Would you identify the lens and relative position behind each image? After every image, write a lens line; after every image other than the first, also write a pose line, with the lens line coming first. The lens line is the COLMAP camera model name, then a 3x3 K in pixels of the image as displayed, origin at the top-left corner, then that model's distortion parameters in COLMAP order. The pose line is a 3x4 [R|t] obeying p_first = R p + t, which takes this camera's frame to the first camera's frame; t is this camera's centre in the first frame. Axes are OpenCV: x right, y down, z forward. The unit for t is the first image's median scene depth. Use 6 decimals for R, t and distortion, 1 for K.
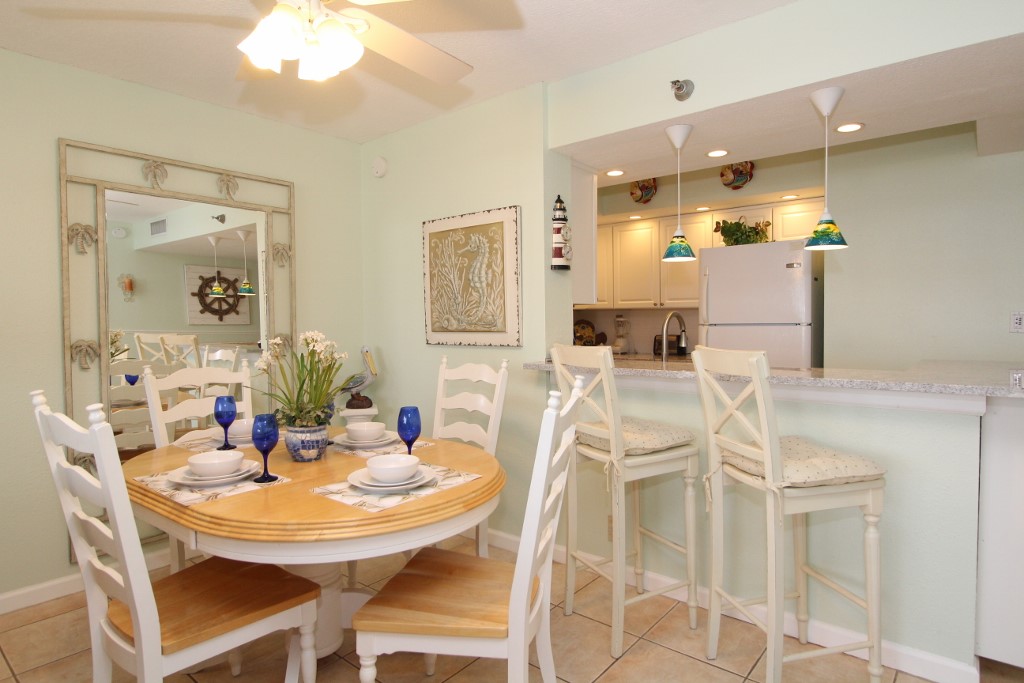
lens RADIAL K [[574.5, 0, 513.4], [0, 574.5, 338.4], [0, 0, 1]] dist [-0.005920, -0.002766]
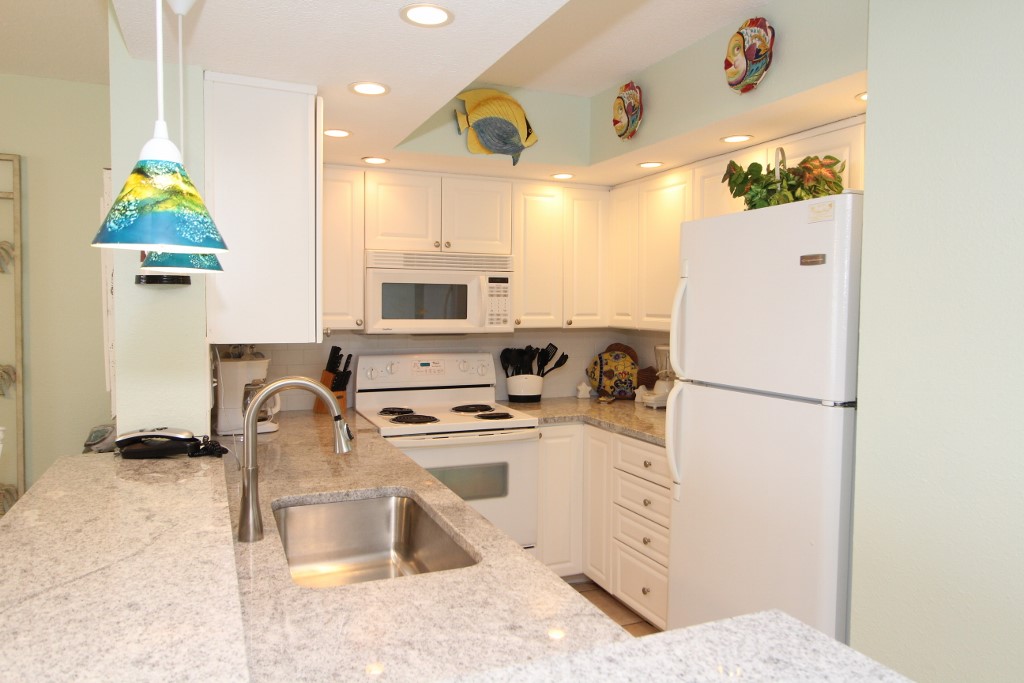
lens RADIAL K [[719.9, 0, 510.8], [0, 719.9, 340.2], [0, 0, 1]] dist [0.011156, -0.002216]
pose [[0.887974, 0.040192, -0.458133, 0.665882], [-0.033109, 0.999176, 0.023484, -0.090803], [0.458699, -0.005685, 0.888573, 0.533874]]
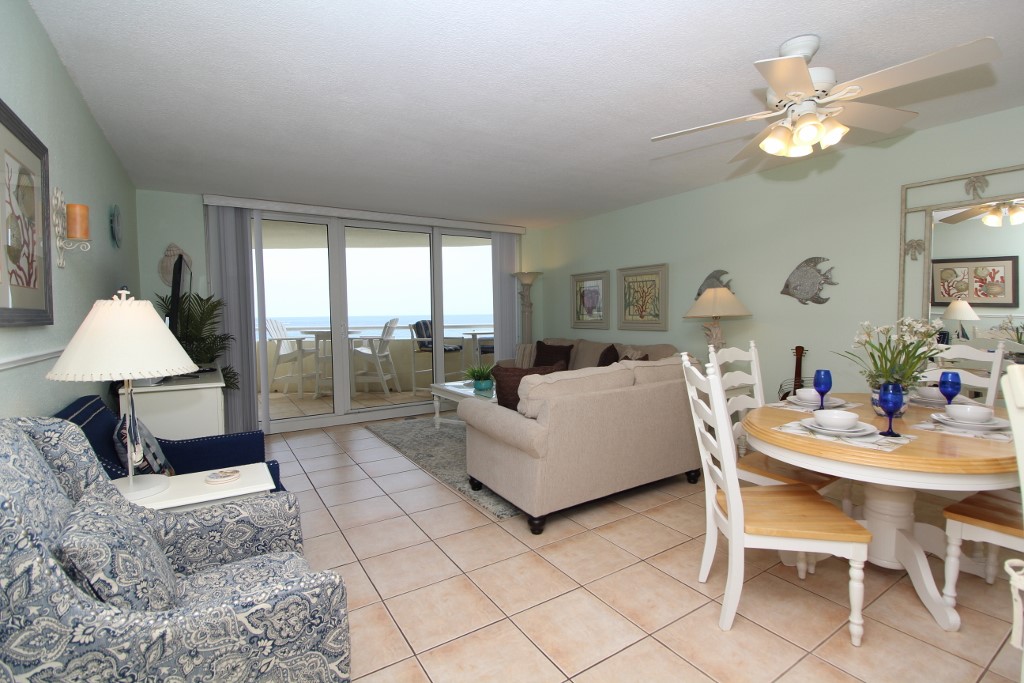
lens RADIAL K [[474.0, 0, 517.5], [0, 474.0, 341.4], [0, 0, 1]] dist [-0.011269, -0.008497]
pose [[-0.306736, 0.073918, -0.948920, 0.609986], [-0.012602, 0.996577, 0.081704, -0.022254], [0.951711, 0.037020, -0.304755, 0.352439]]
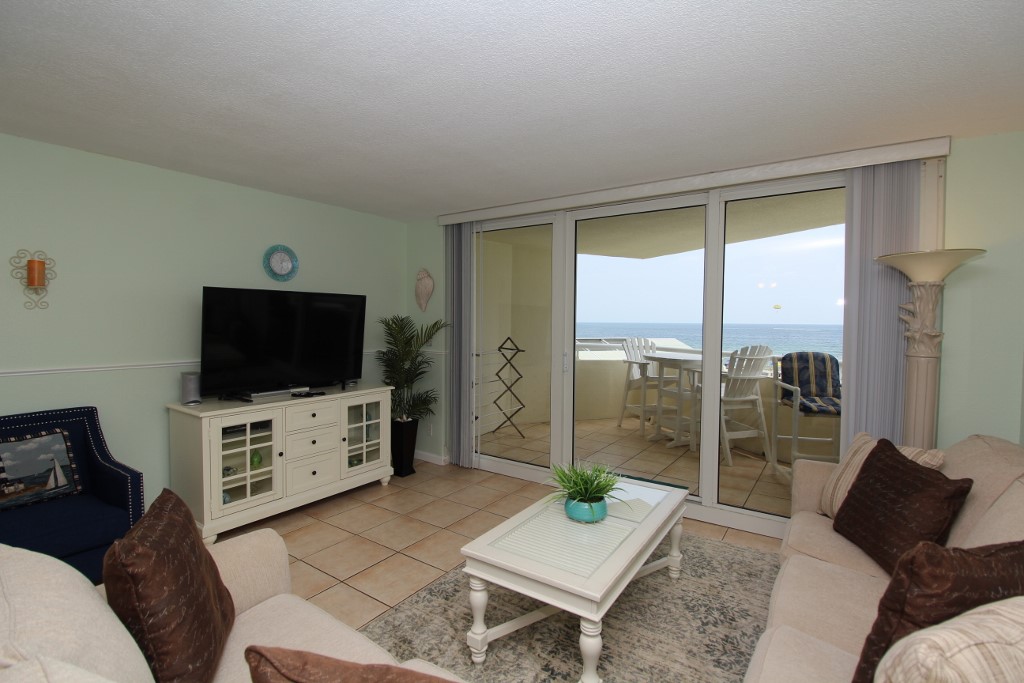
lens RADIAL K [[474.0, 0, 517.8], [0, 474.0, 341.9], [0, 0, 1]] dist [-0.011269, -0.008497]
pose [[-0.996033, 0.009117, -0.088516, -0.633049], [0.002349, 0.997085, 0.076269, -0.066803], [0.088953, 0.075758, -0.993151, 0.474613]]
